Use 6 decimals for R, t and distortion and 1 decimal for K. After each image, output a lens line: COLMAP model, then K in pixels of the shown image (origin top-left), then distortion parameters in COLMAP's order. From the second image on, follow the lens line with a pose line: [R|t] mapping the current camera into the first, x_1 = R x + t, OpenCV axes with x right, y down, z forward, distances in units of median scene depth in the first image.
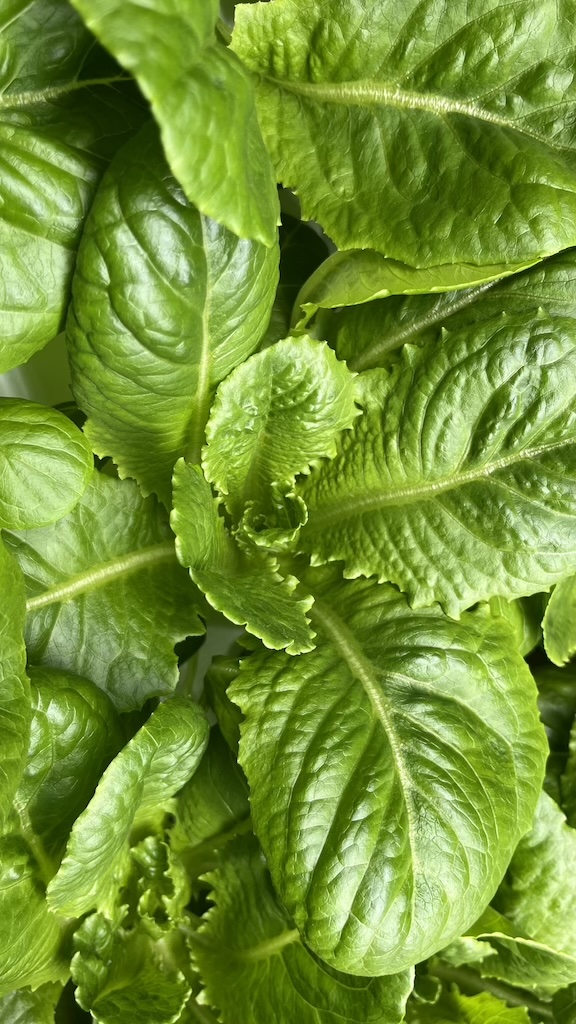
lens RADIAL K [[820.0, 0, 289.1], [0, 820.0, 513.1], [0, 0, 1]] dist [-0.005413, -0.003573]
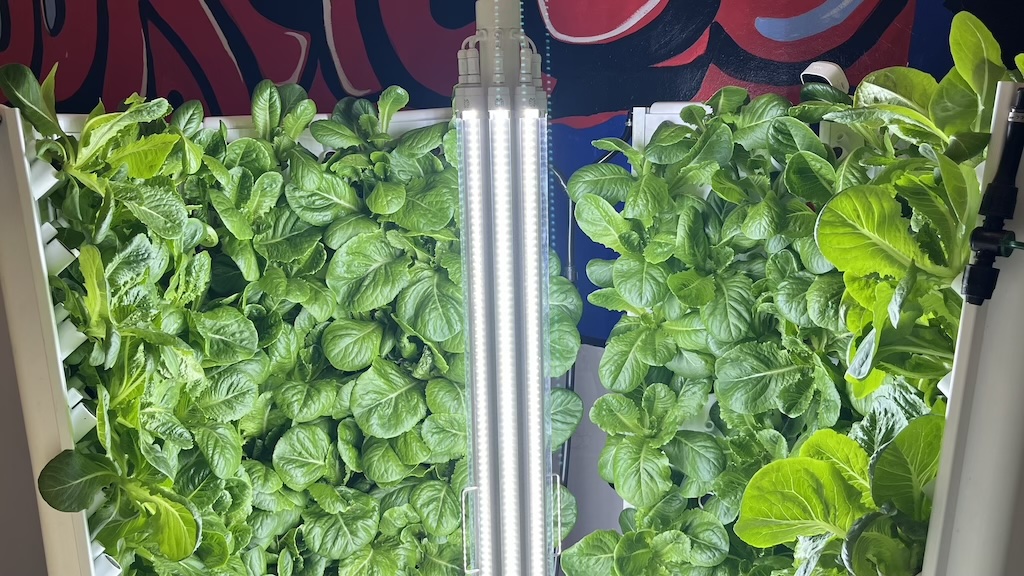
lens RADIAL K [[986.8, 0, 513.3], [0, 986.8, 288.8], [0, 0, 1]] dist [0.029041, 0.000000]
pose [[0.765155, 0.096326, 0.636599, -2.768272], [0.182387, 0.915816, -0.357793, 2.132892], [-0.617473, 0.389875, 0.683173, -5.340409]]
